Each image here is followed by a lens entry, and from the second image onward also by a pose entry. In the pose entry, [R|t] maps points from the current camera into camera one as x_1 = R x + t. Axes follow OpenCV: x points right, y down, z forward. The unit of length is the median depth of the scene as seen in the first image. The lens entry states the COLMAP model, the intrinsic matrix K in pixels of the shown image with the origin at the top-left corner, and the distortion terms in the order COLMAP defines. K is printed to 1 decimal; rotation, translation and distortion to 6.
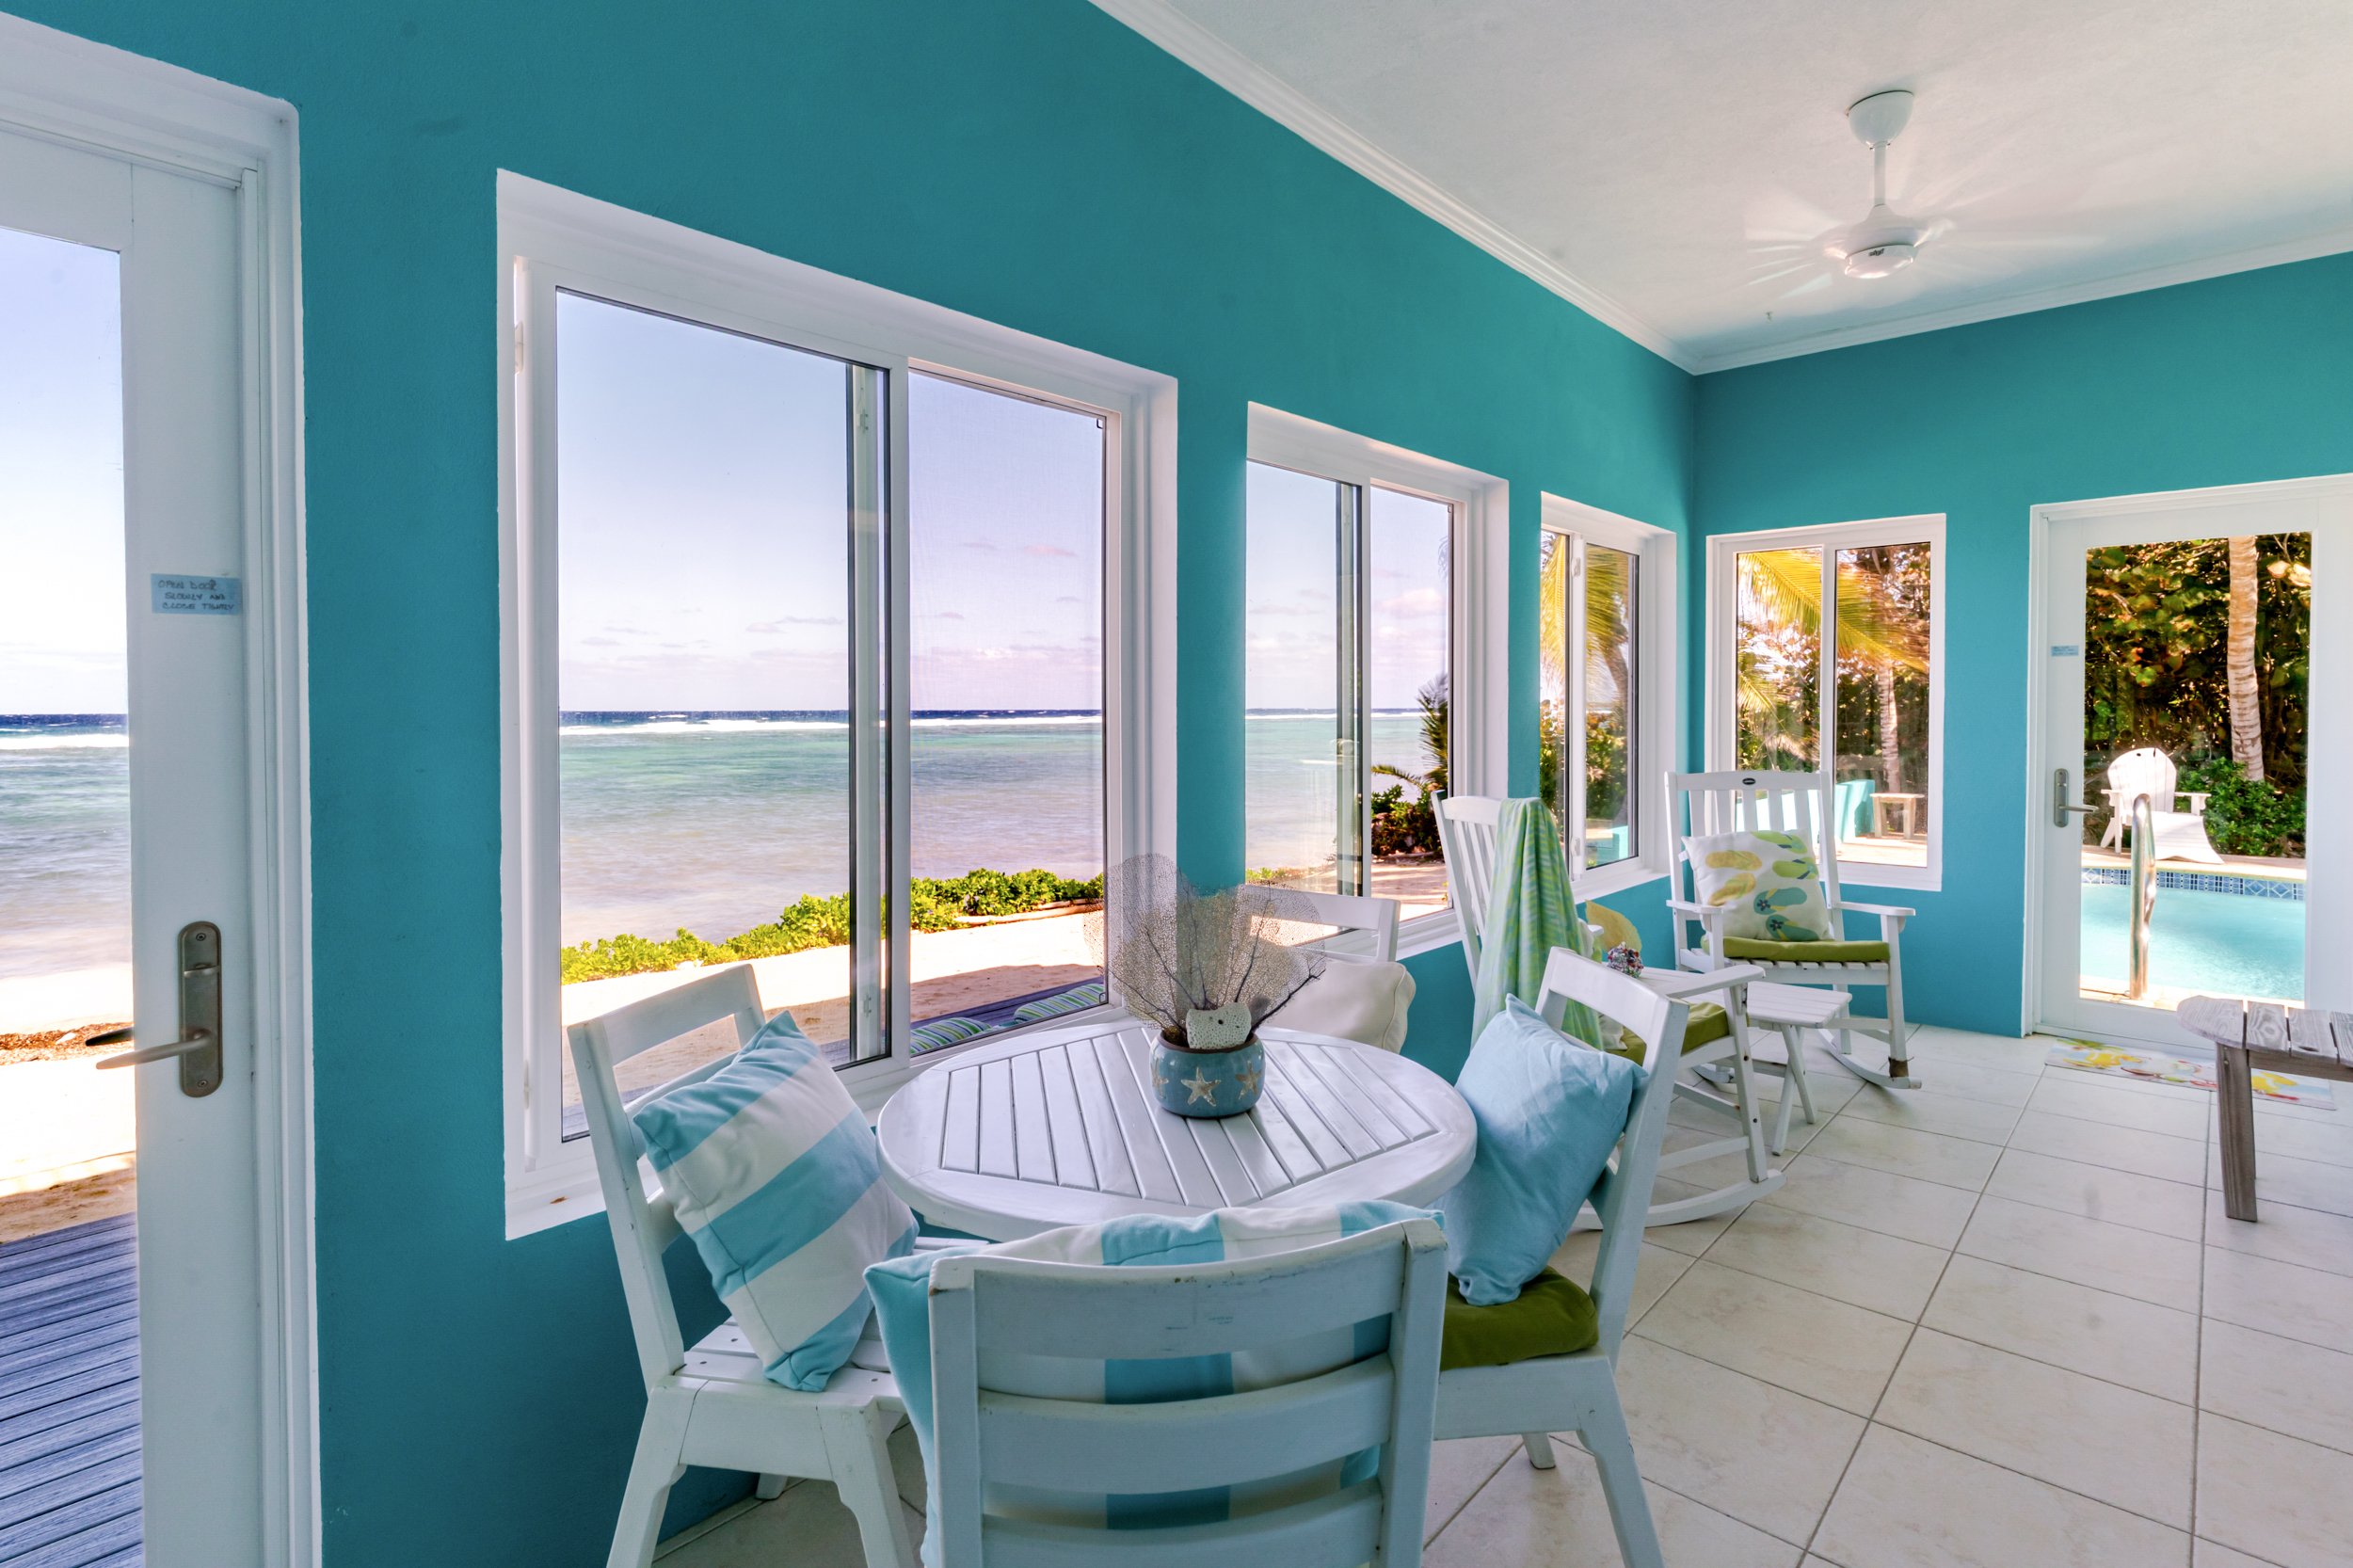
lens RADIAL K [[1155.9, 0, 1182.1], [0, 1155.9, 731.3], [0, 0, 1]] dist [0.003081, -0.001554]
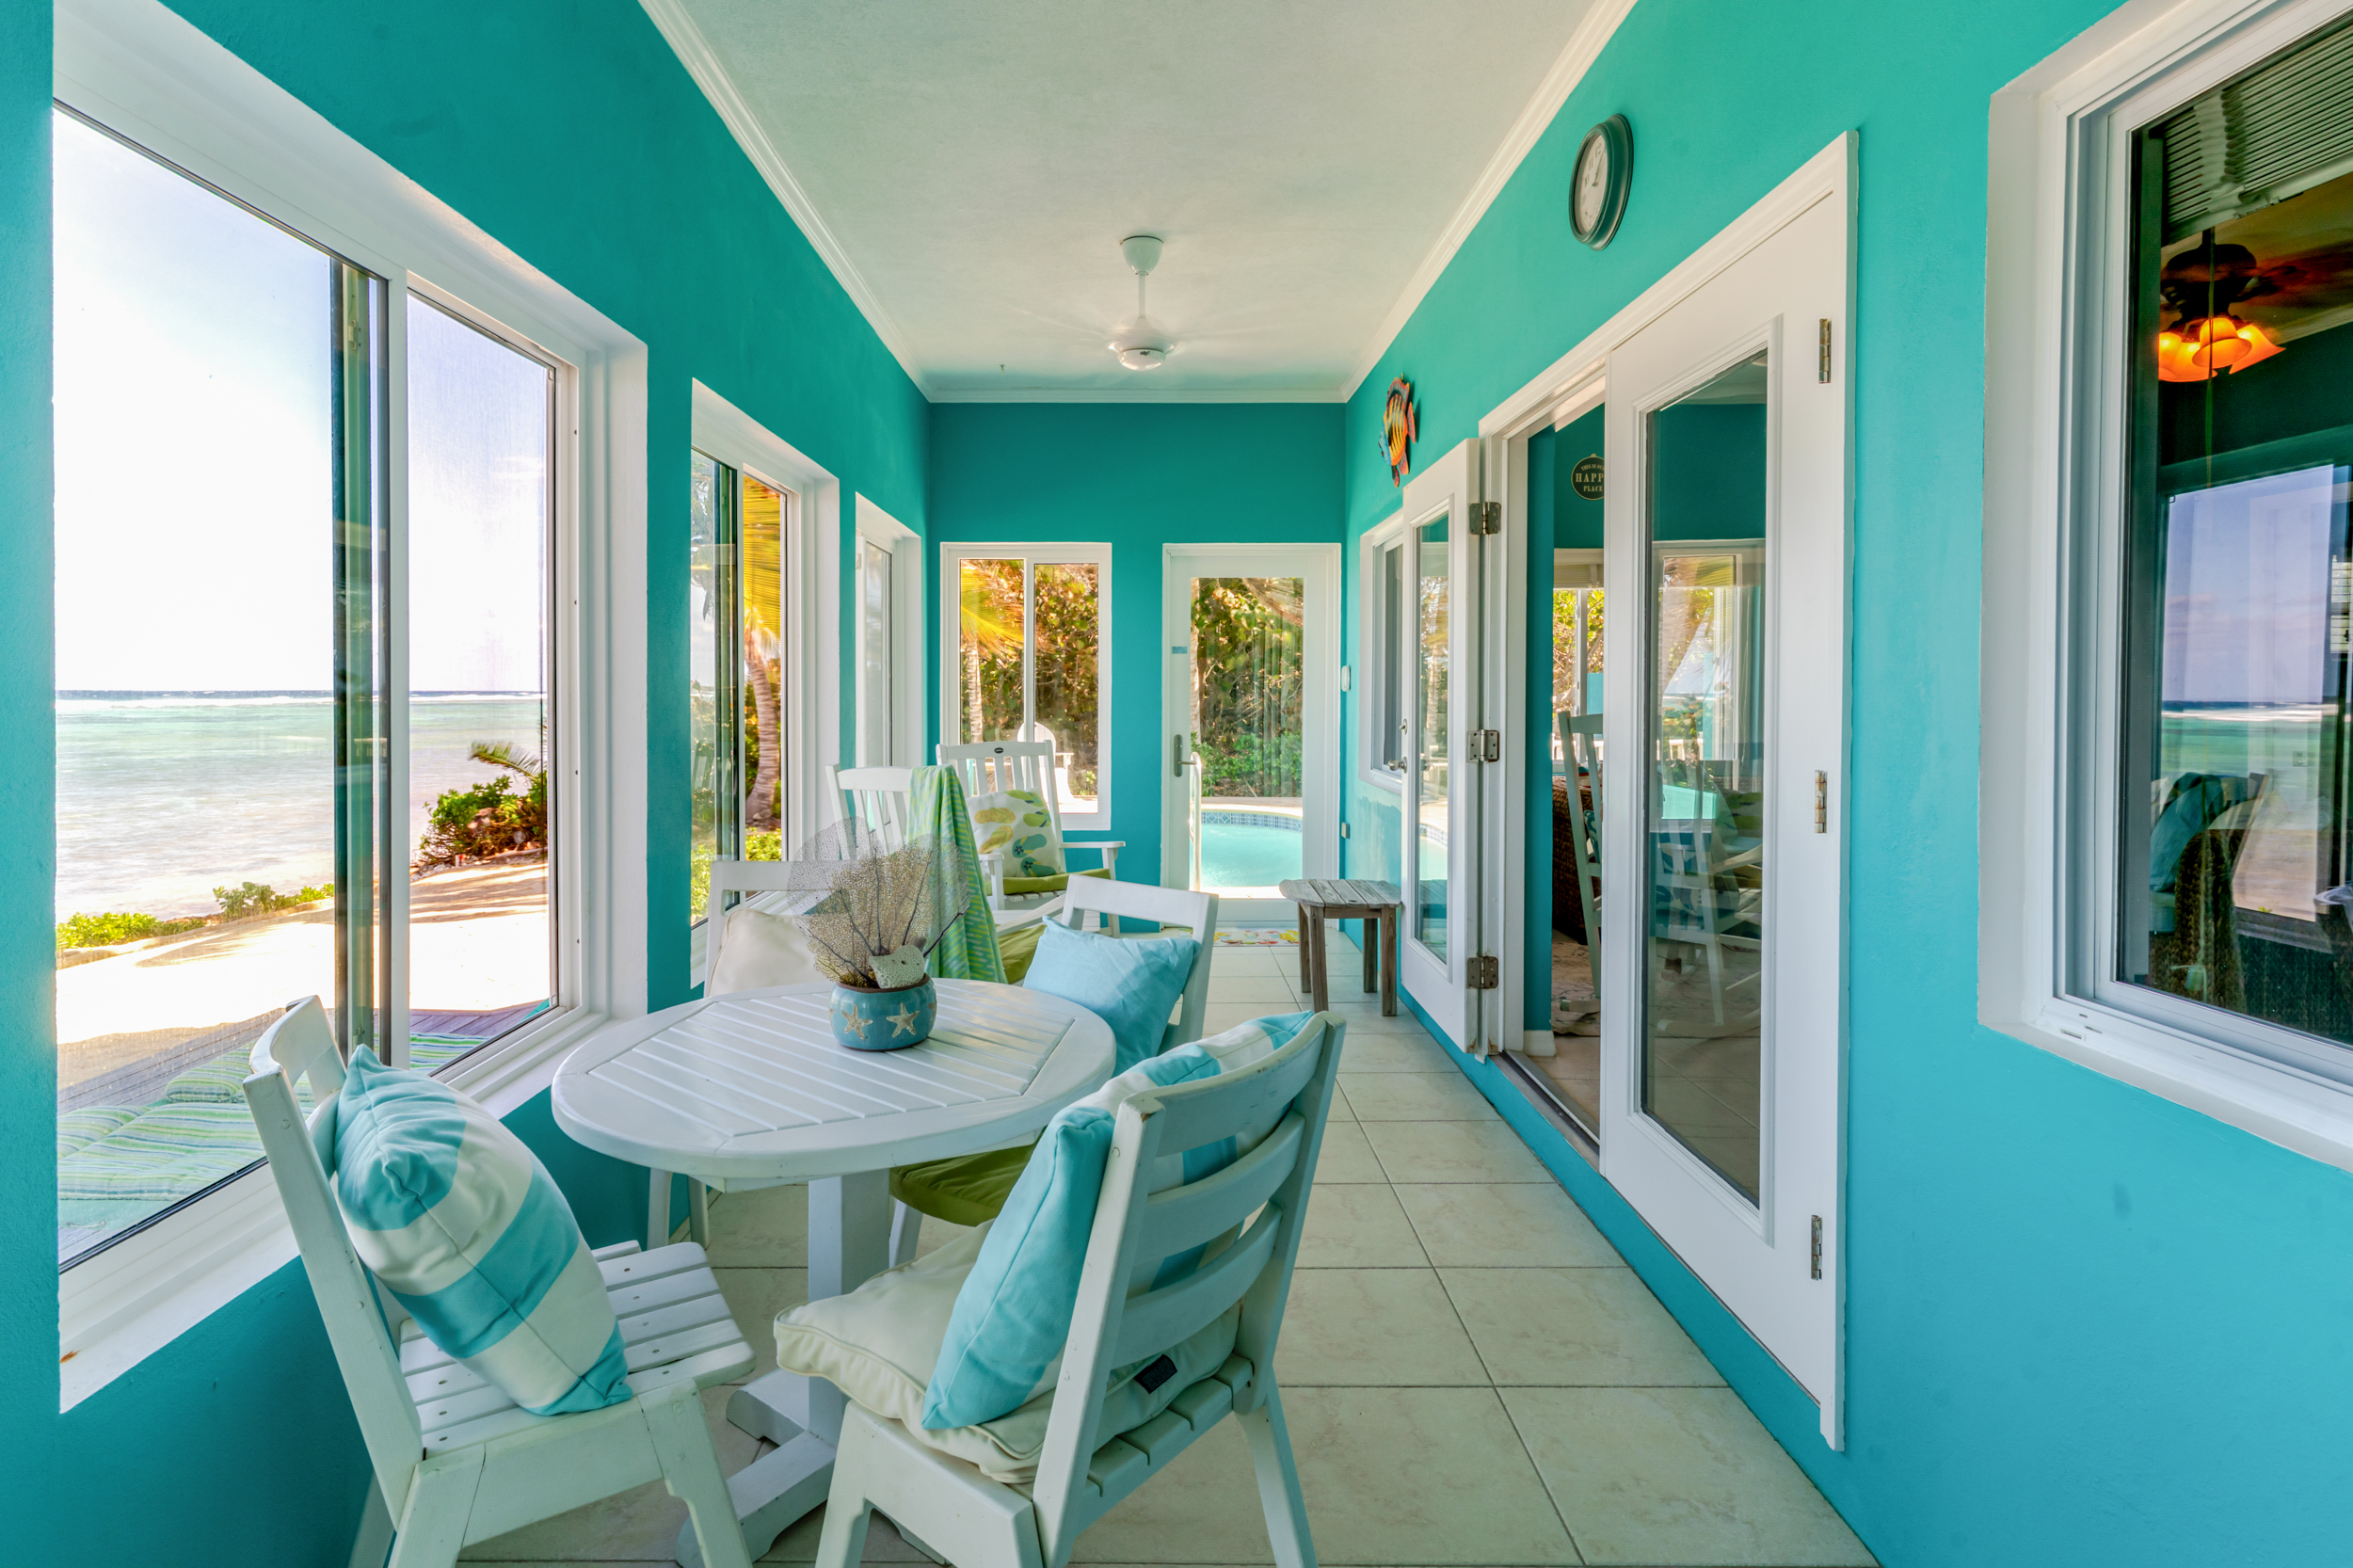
lens RADIAL K [[1155.9, 0, 1143.4], [0, 1155.9, 709.2], [0, 0, 1]] dist [0.003081, -0.001554]
pose [[0.737722, -0.006208, 0.675076, -0.238099], [0.009848, 0.999950, -0.001566, 0.003965], [-0.675032, 0.007803, 0.737747, 0.004398]]
